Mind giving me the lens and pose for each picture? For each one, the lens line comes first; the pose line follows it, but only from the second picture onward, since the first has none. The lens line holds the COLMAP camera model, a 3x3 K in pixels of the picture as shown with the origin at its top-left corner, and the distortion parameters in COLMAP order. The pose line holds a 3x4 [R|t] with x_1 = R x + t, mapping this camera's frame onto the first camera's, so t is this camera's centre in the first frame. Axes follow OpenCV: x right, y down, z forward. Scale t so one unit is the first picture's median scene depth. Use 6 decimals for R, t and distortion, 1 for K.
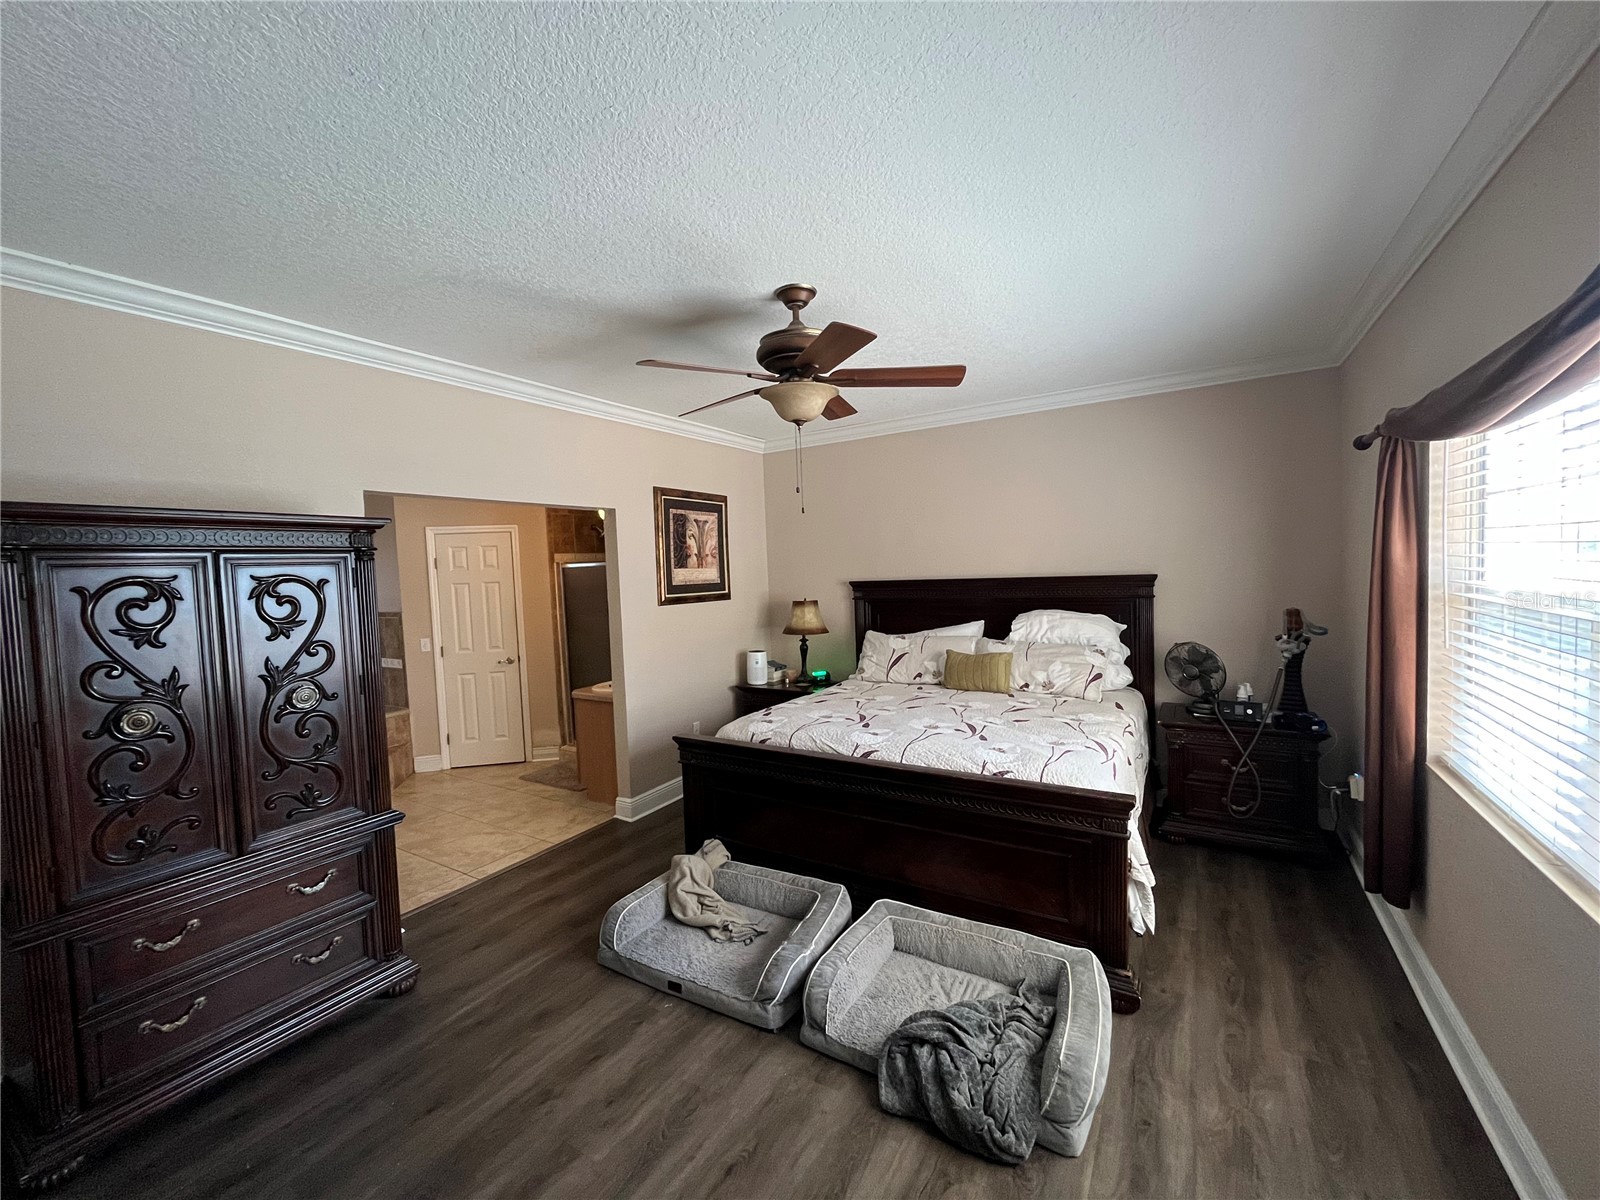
lens RADIAL K [[647.9, 0, 792.5], [0, 647.9, 598.6], [0, 0, 1]] dist [-0.001976, -0.000149]
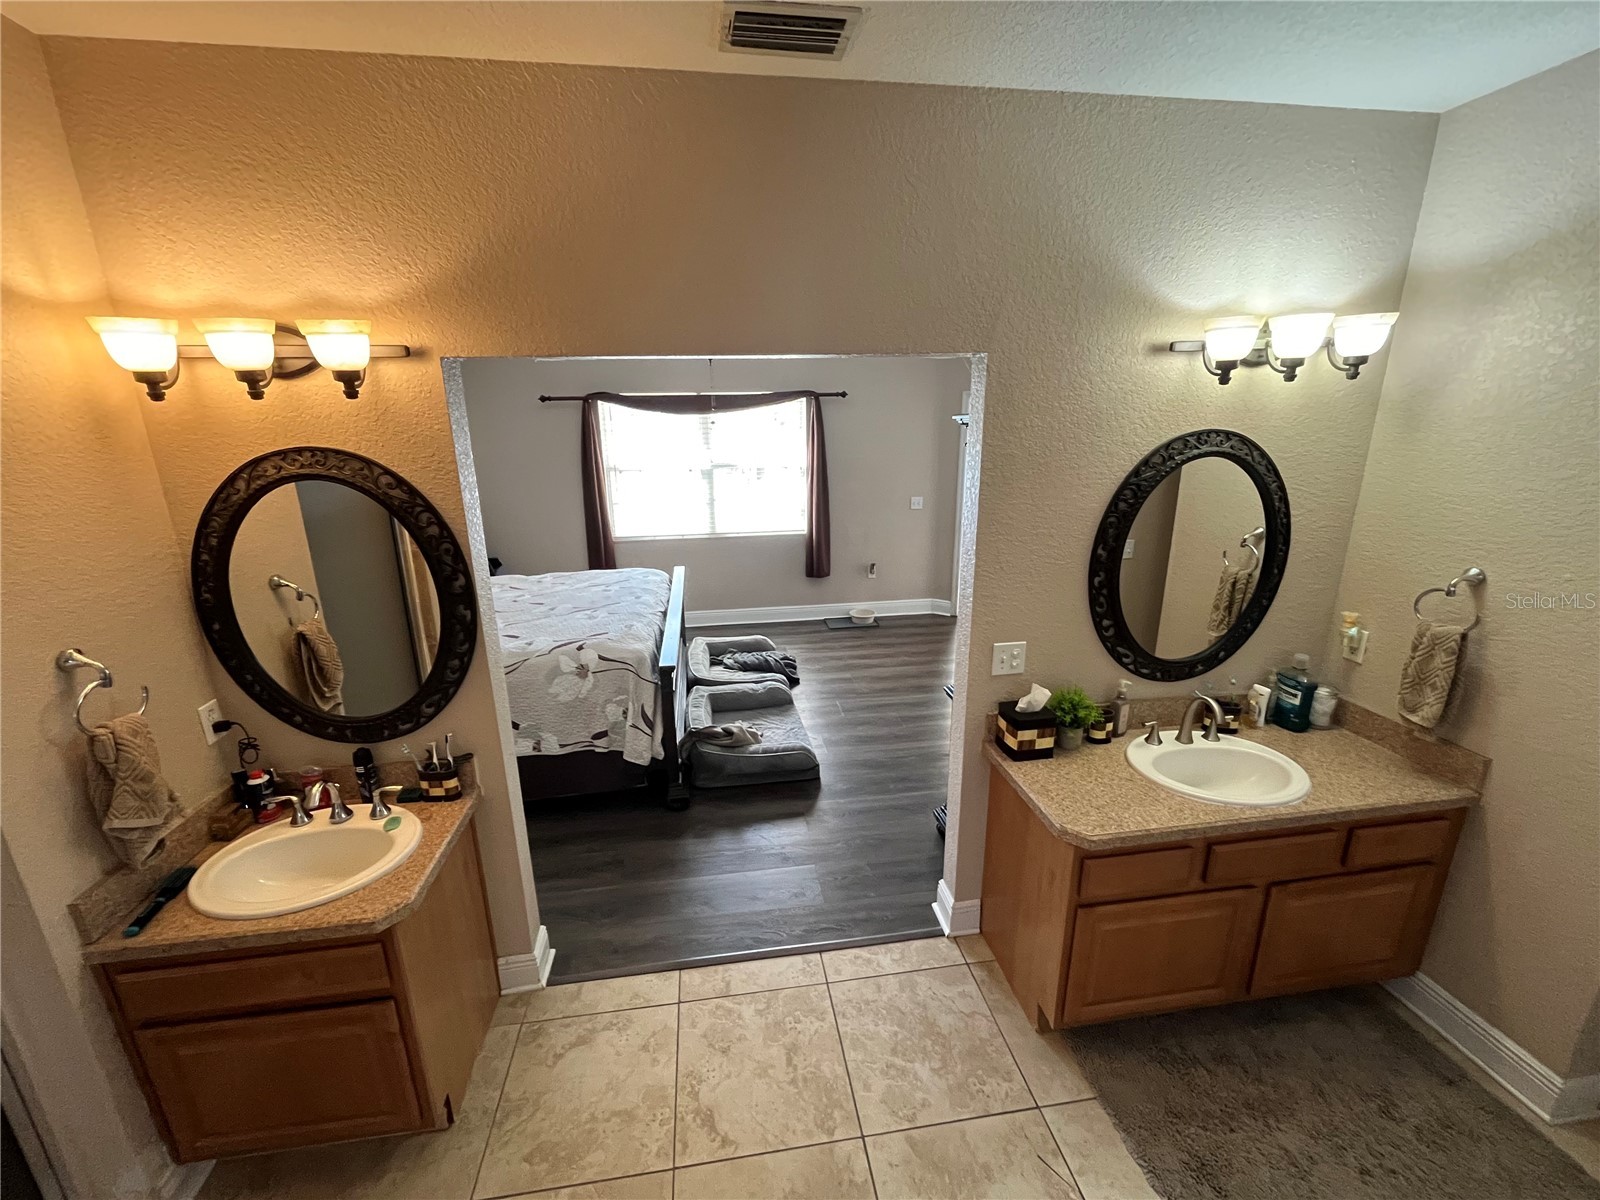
lens RADIAL K [[647.9, 0, 792.5], [0, 647.9, 598.6], [0, 0, 1]] dist [-0.001976, -0.000149]
pose [[-0.640607, -0.160169, 0.750978, -0.577581], [0.077968, 0.959381, 0.271127, -0.064513], [-0.763900, 0.232238, -0.602098, 0.849934]]
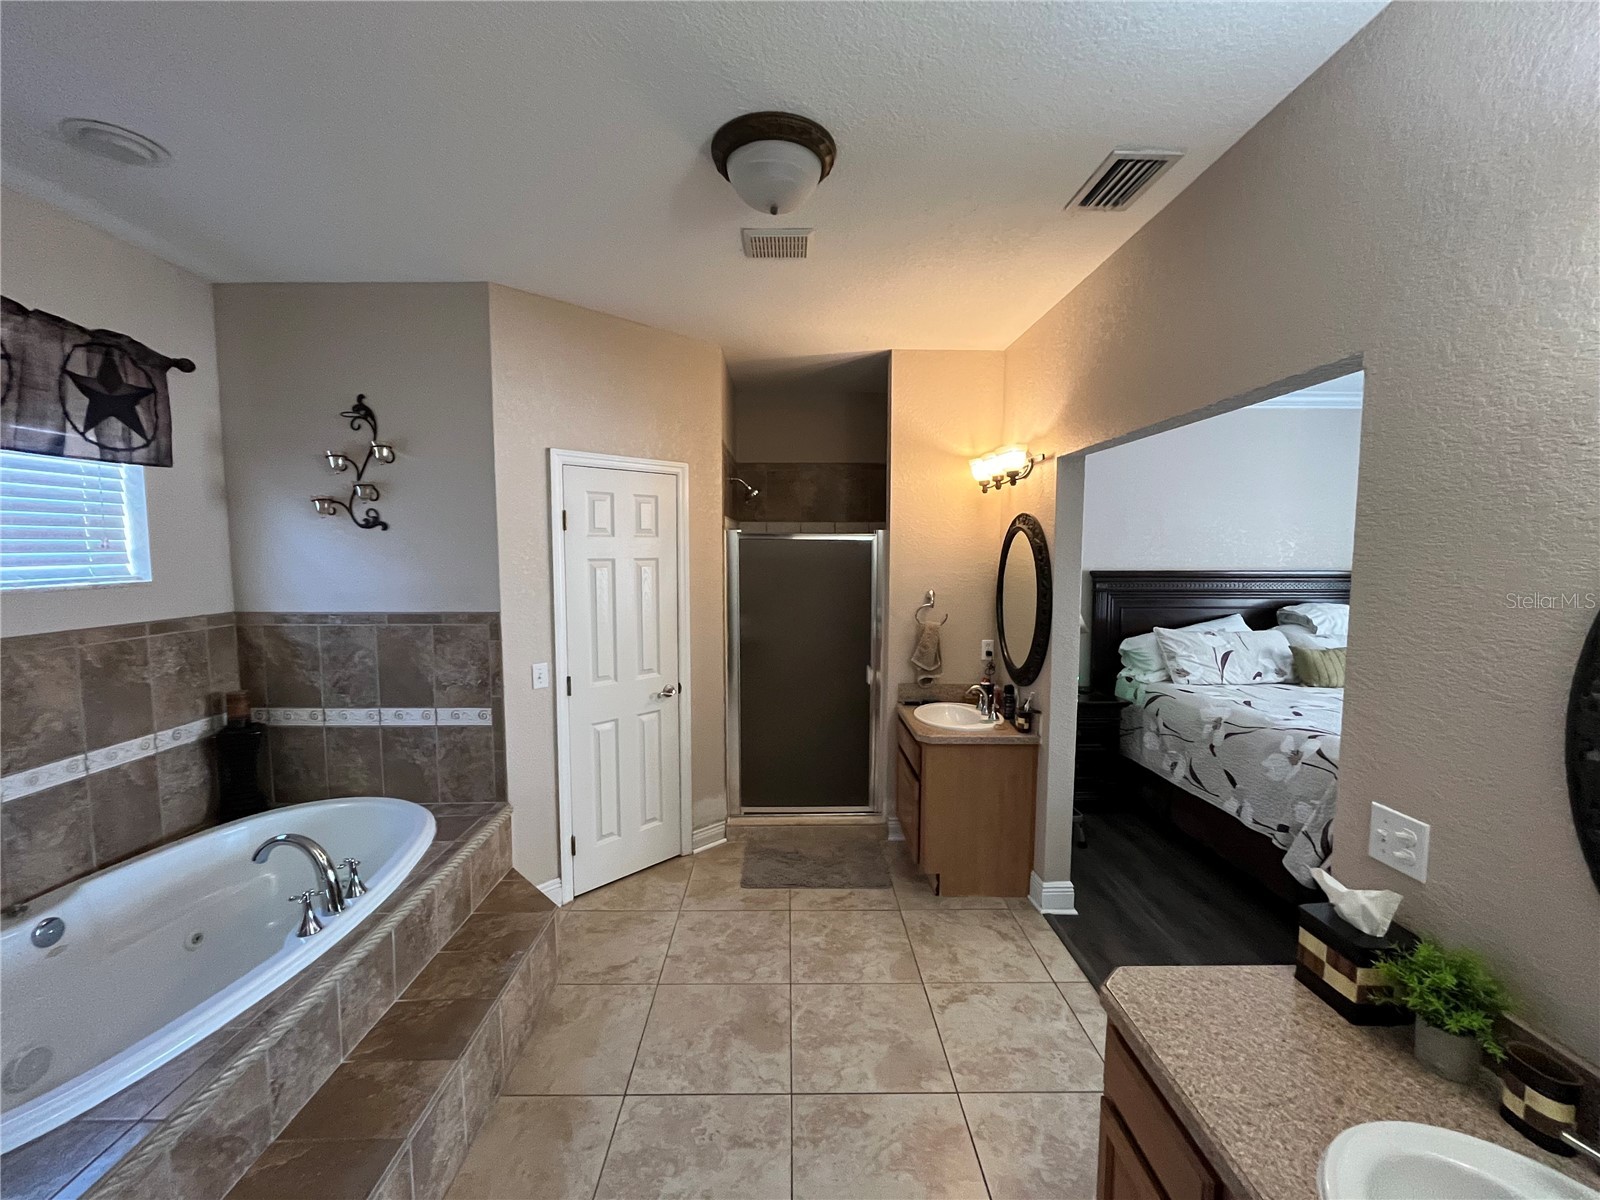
lens RADIAL K [[647.9, 0, 792.5], [0, 647.9, 598.6], [0, 0, 1]] dist [-0.001976, -0.000149]
pose [[0.843681, -0.002088, 0.536842, -0.670073], [-0.007144, 0.999860, 0.015117, 0.000418], [-0.536798, -0.016589, 0.843548, 0.449199]]
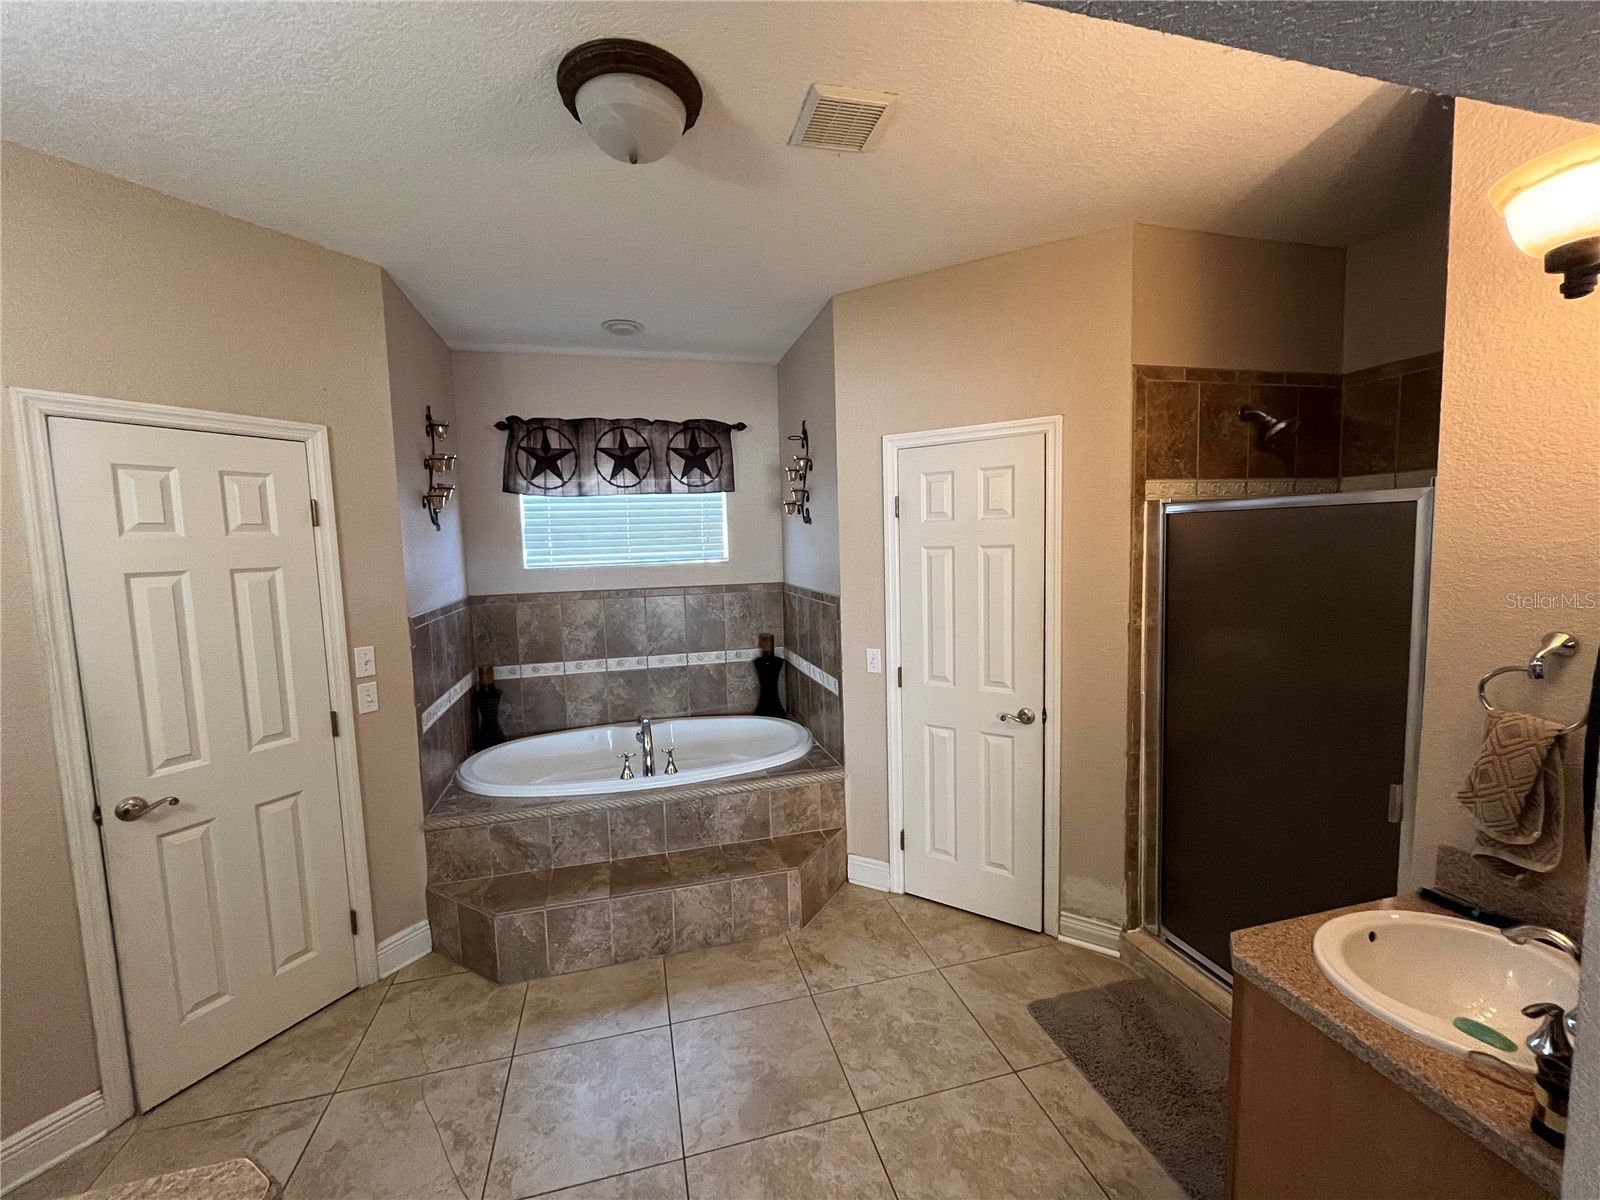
lens RADIAL K [[647.9, 0, 792.5], [0, 647.9, 598.6], [0, 0, 1]] dist [-0.001976, -0.000149]
pose [[0.727967, 0.080620, -0.680856, -0.252832], [-0.035754, 0.996175, 0.079729, -0.019606], [0.684679, -0.033697, 0.728065, 0.560693]]
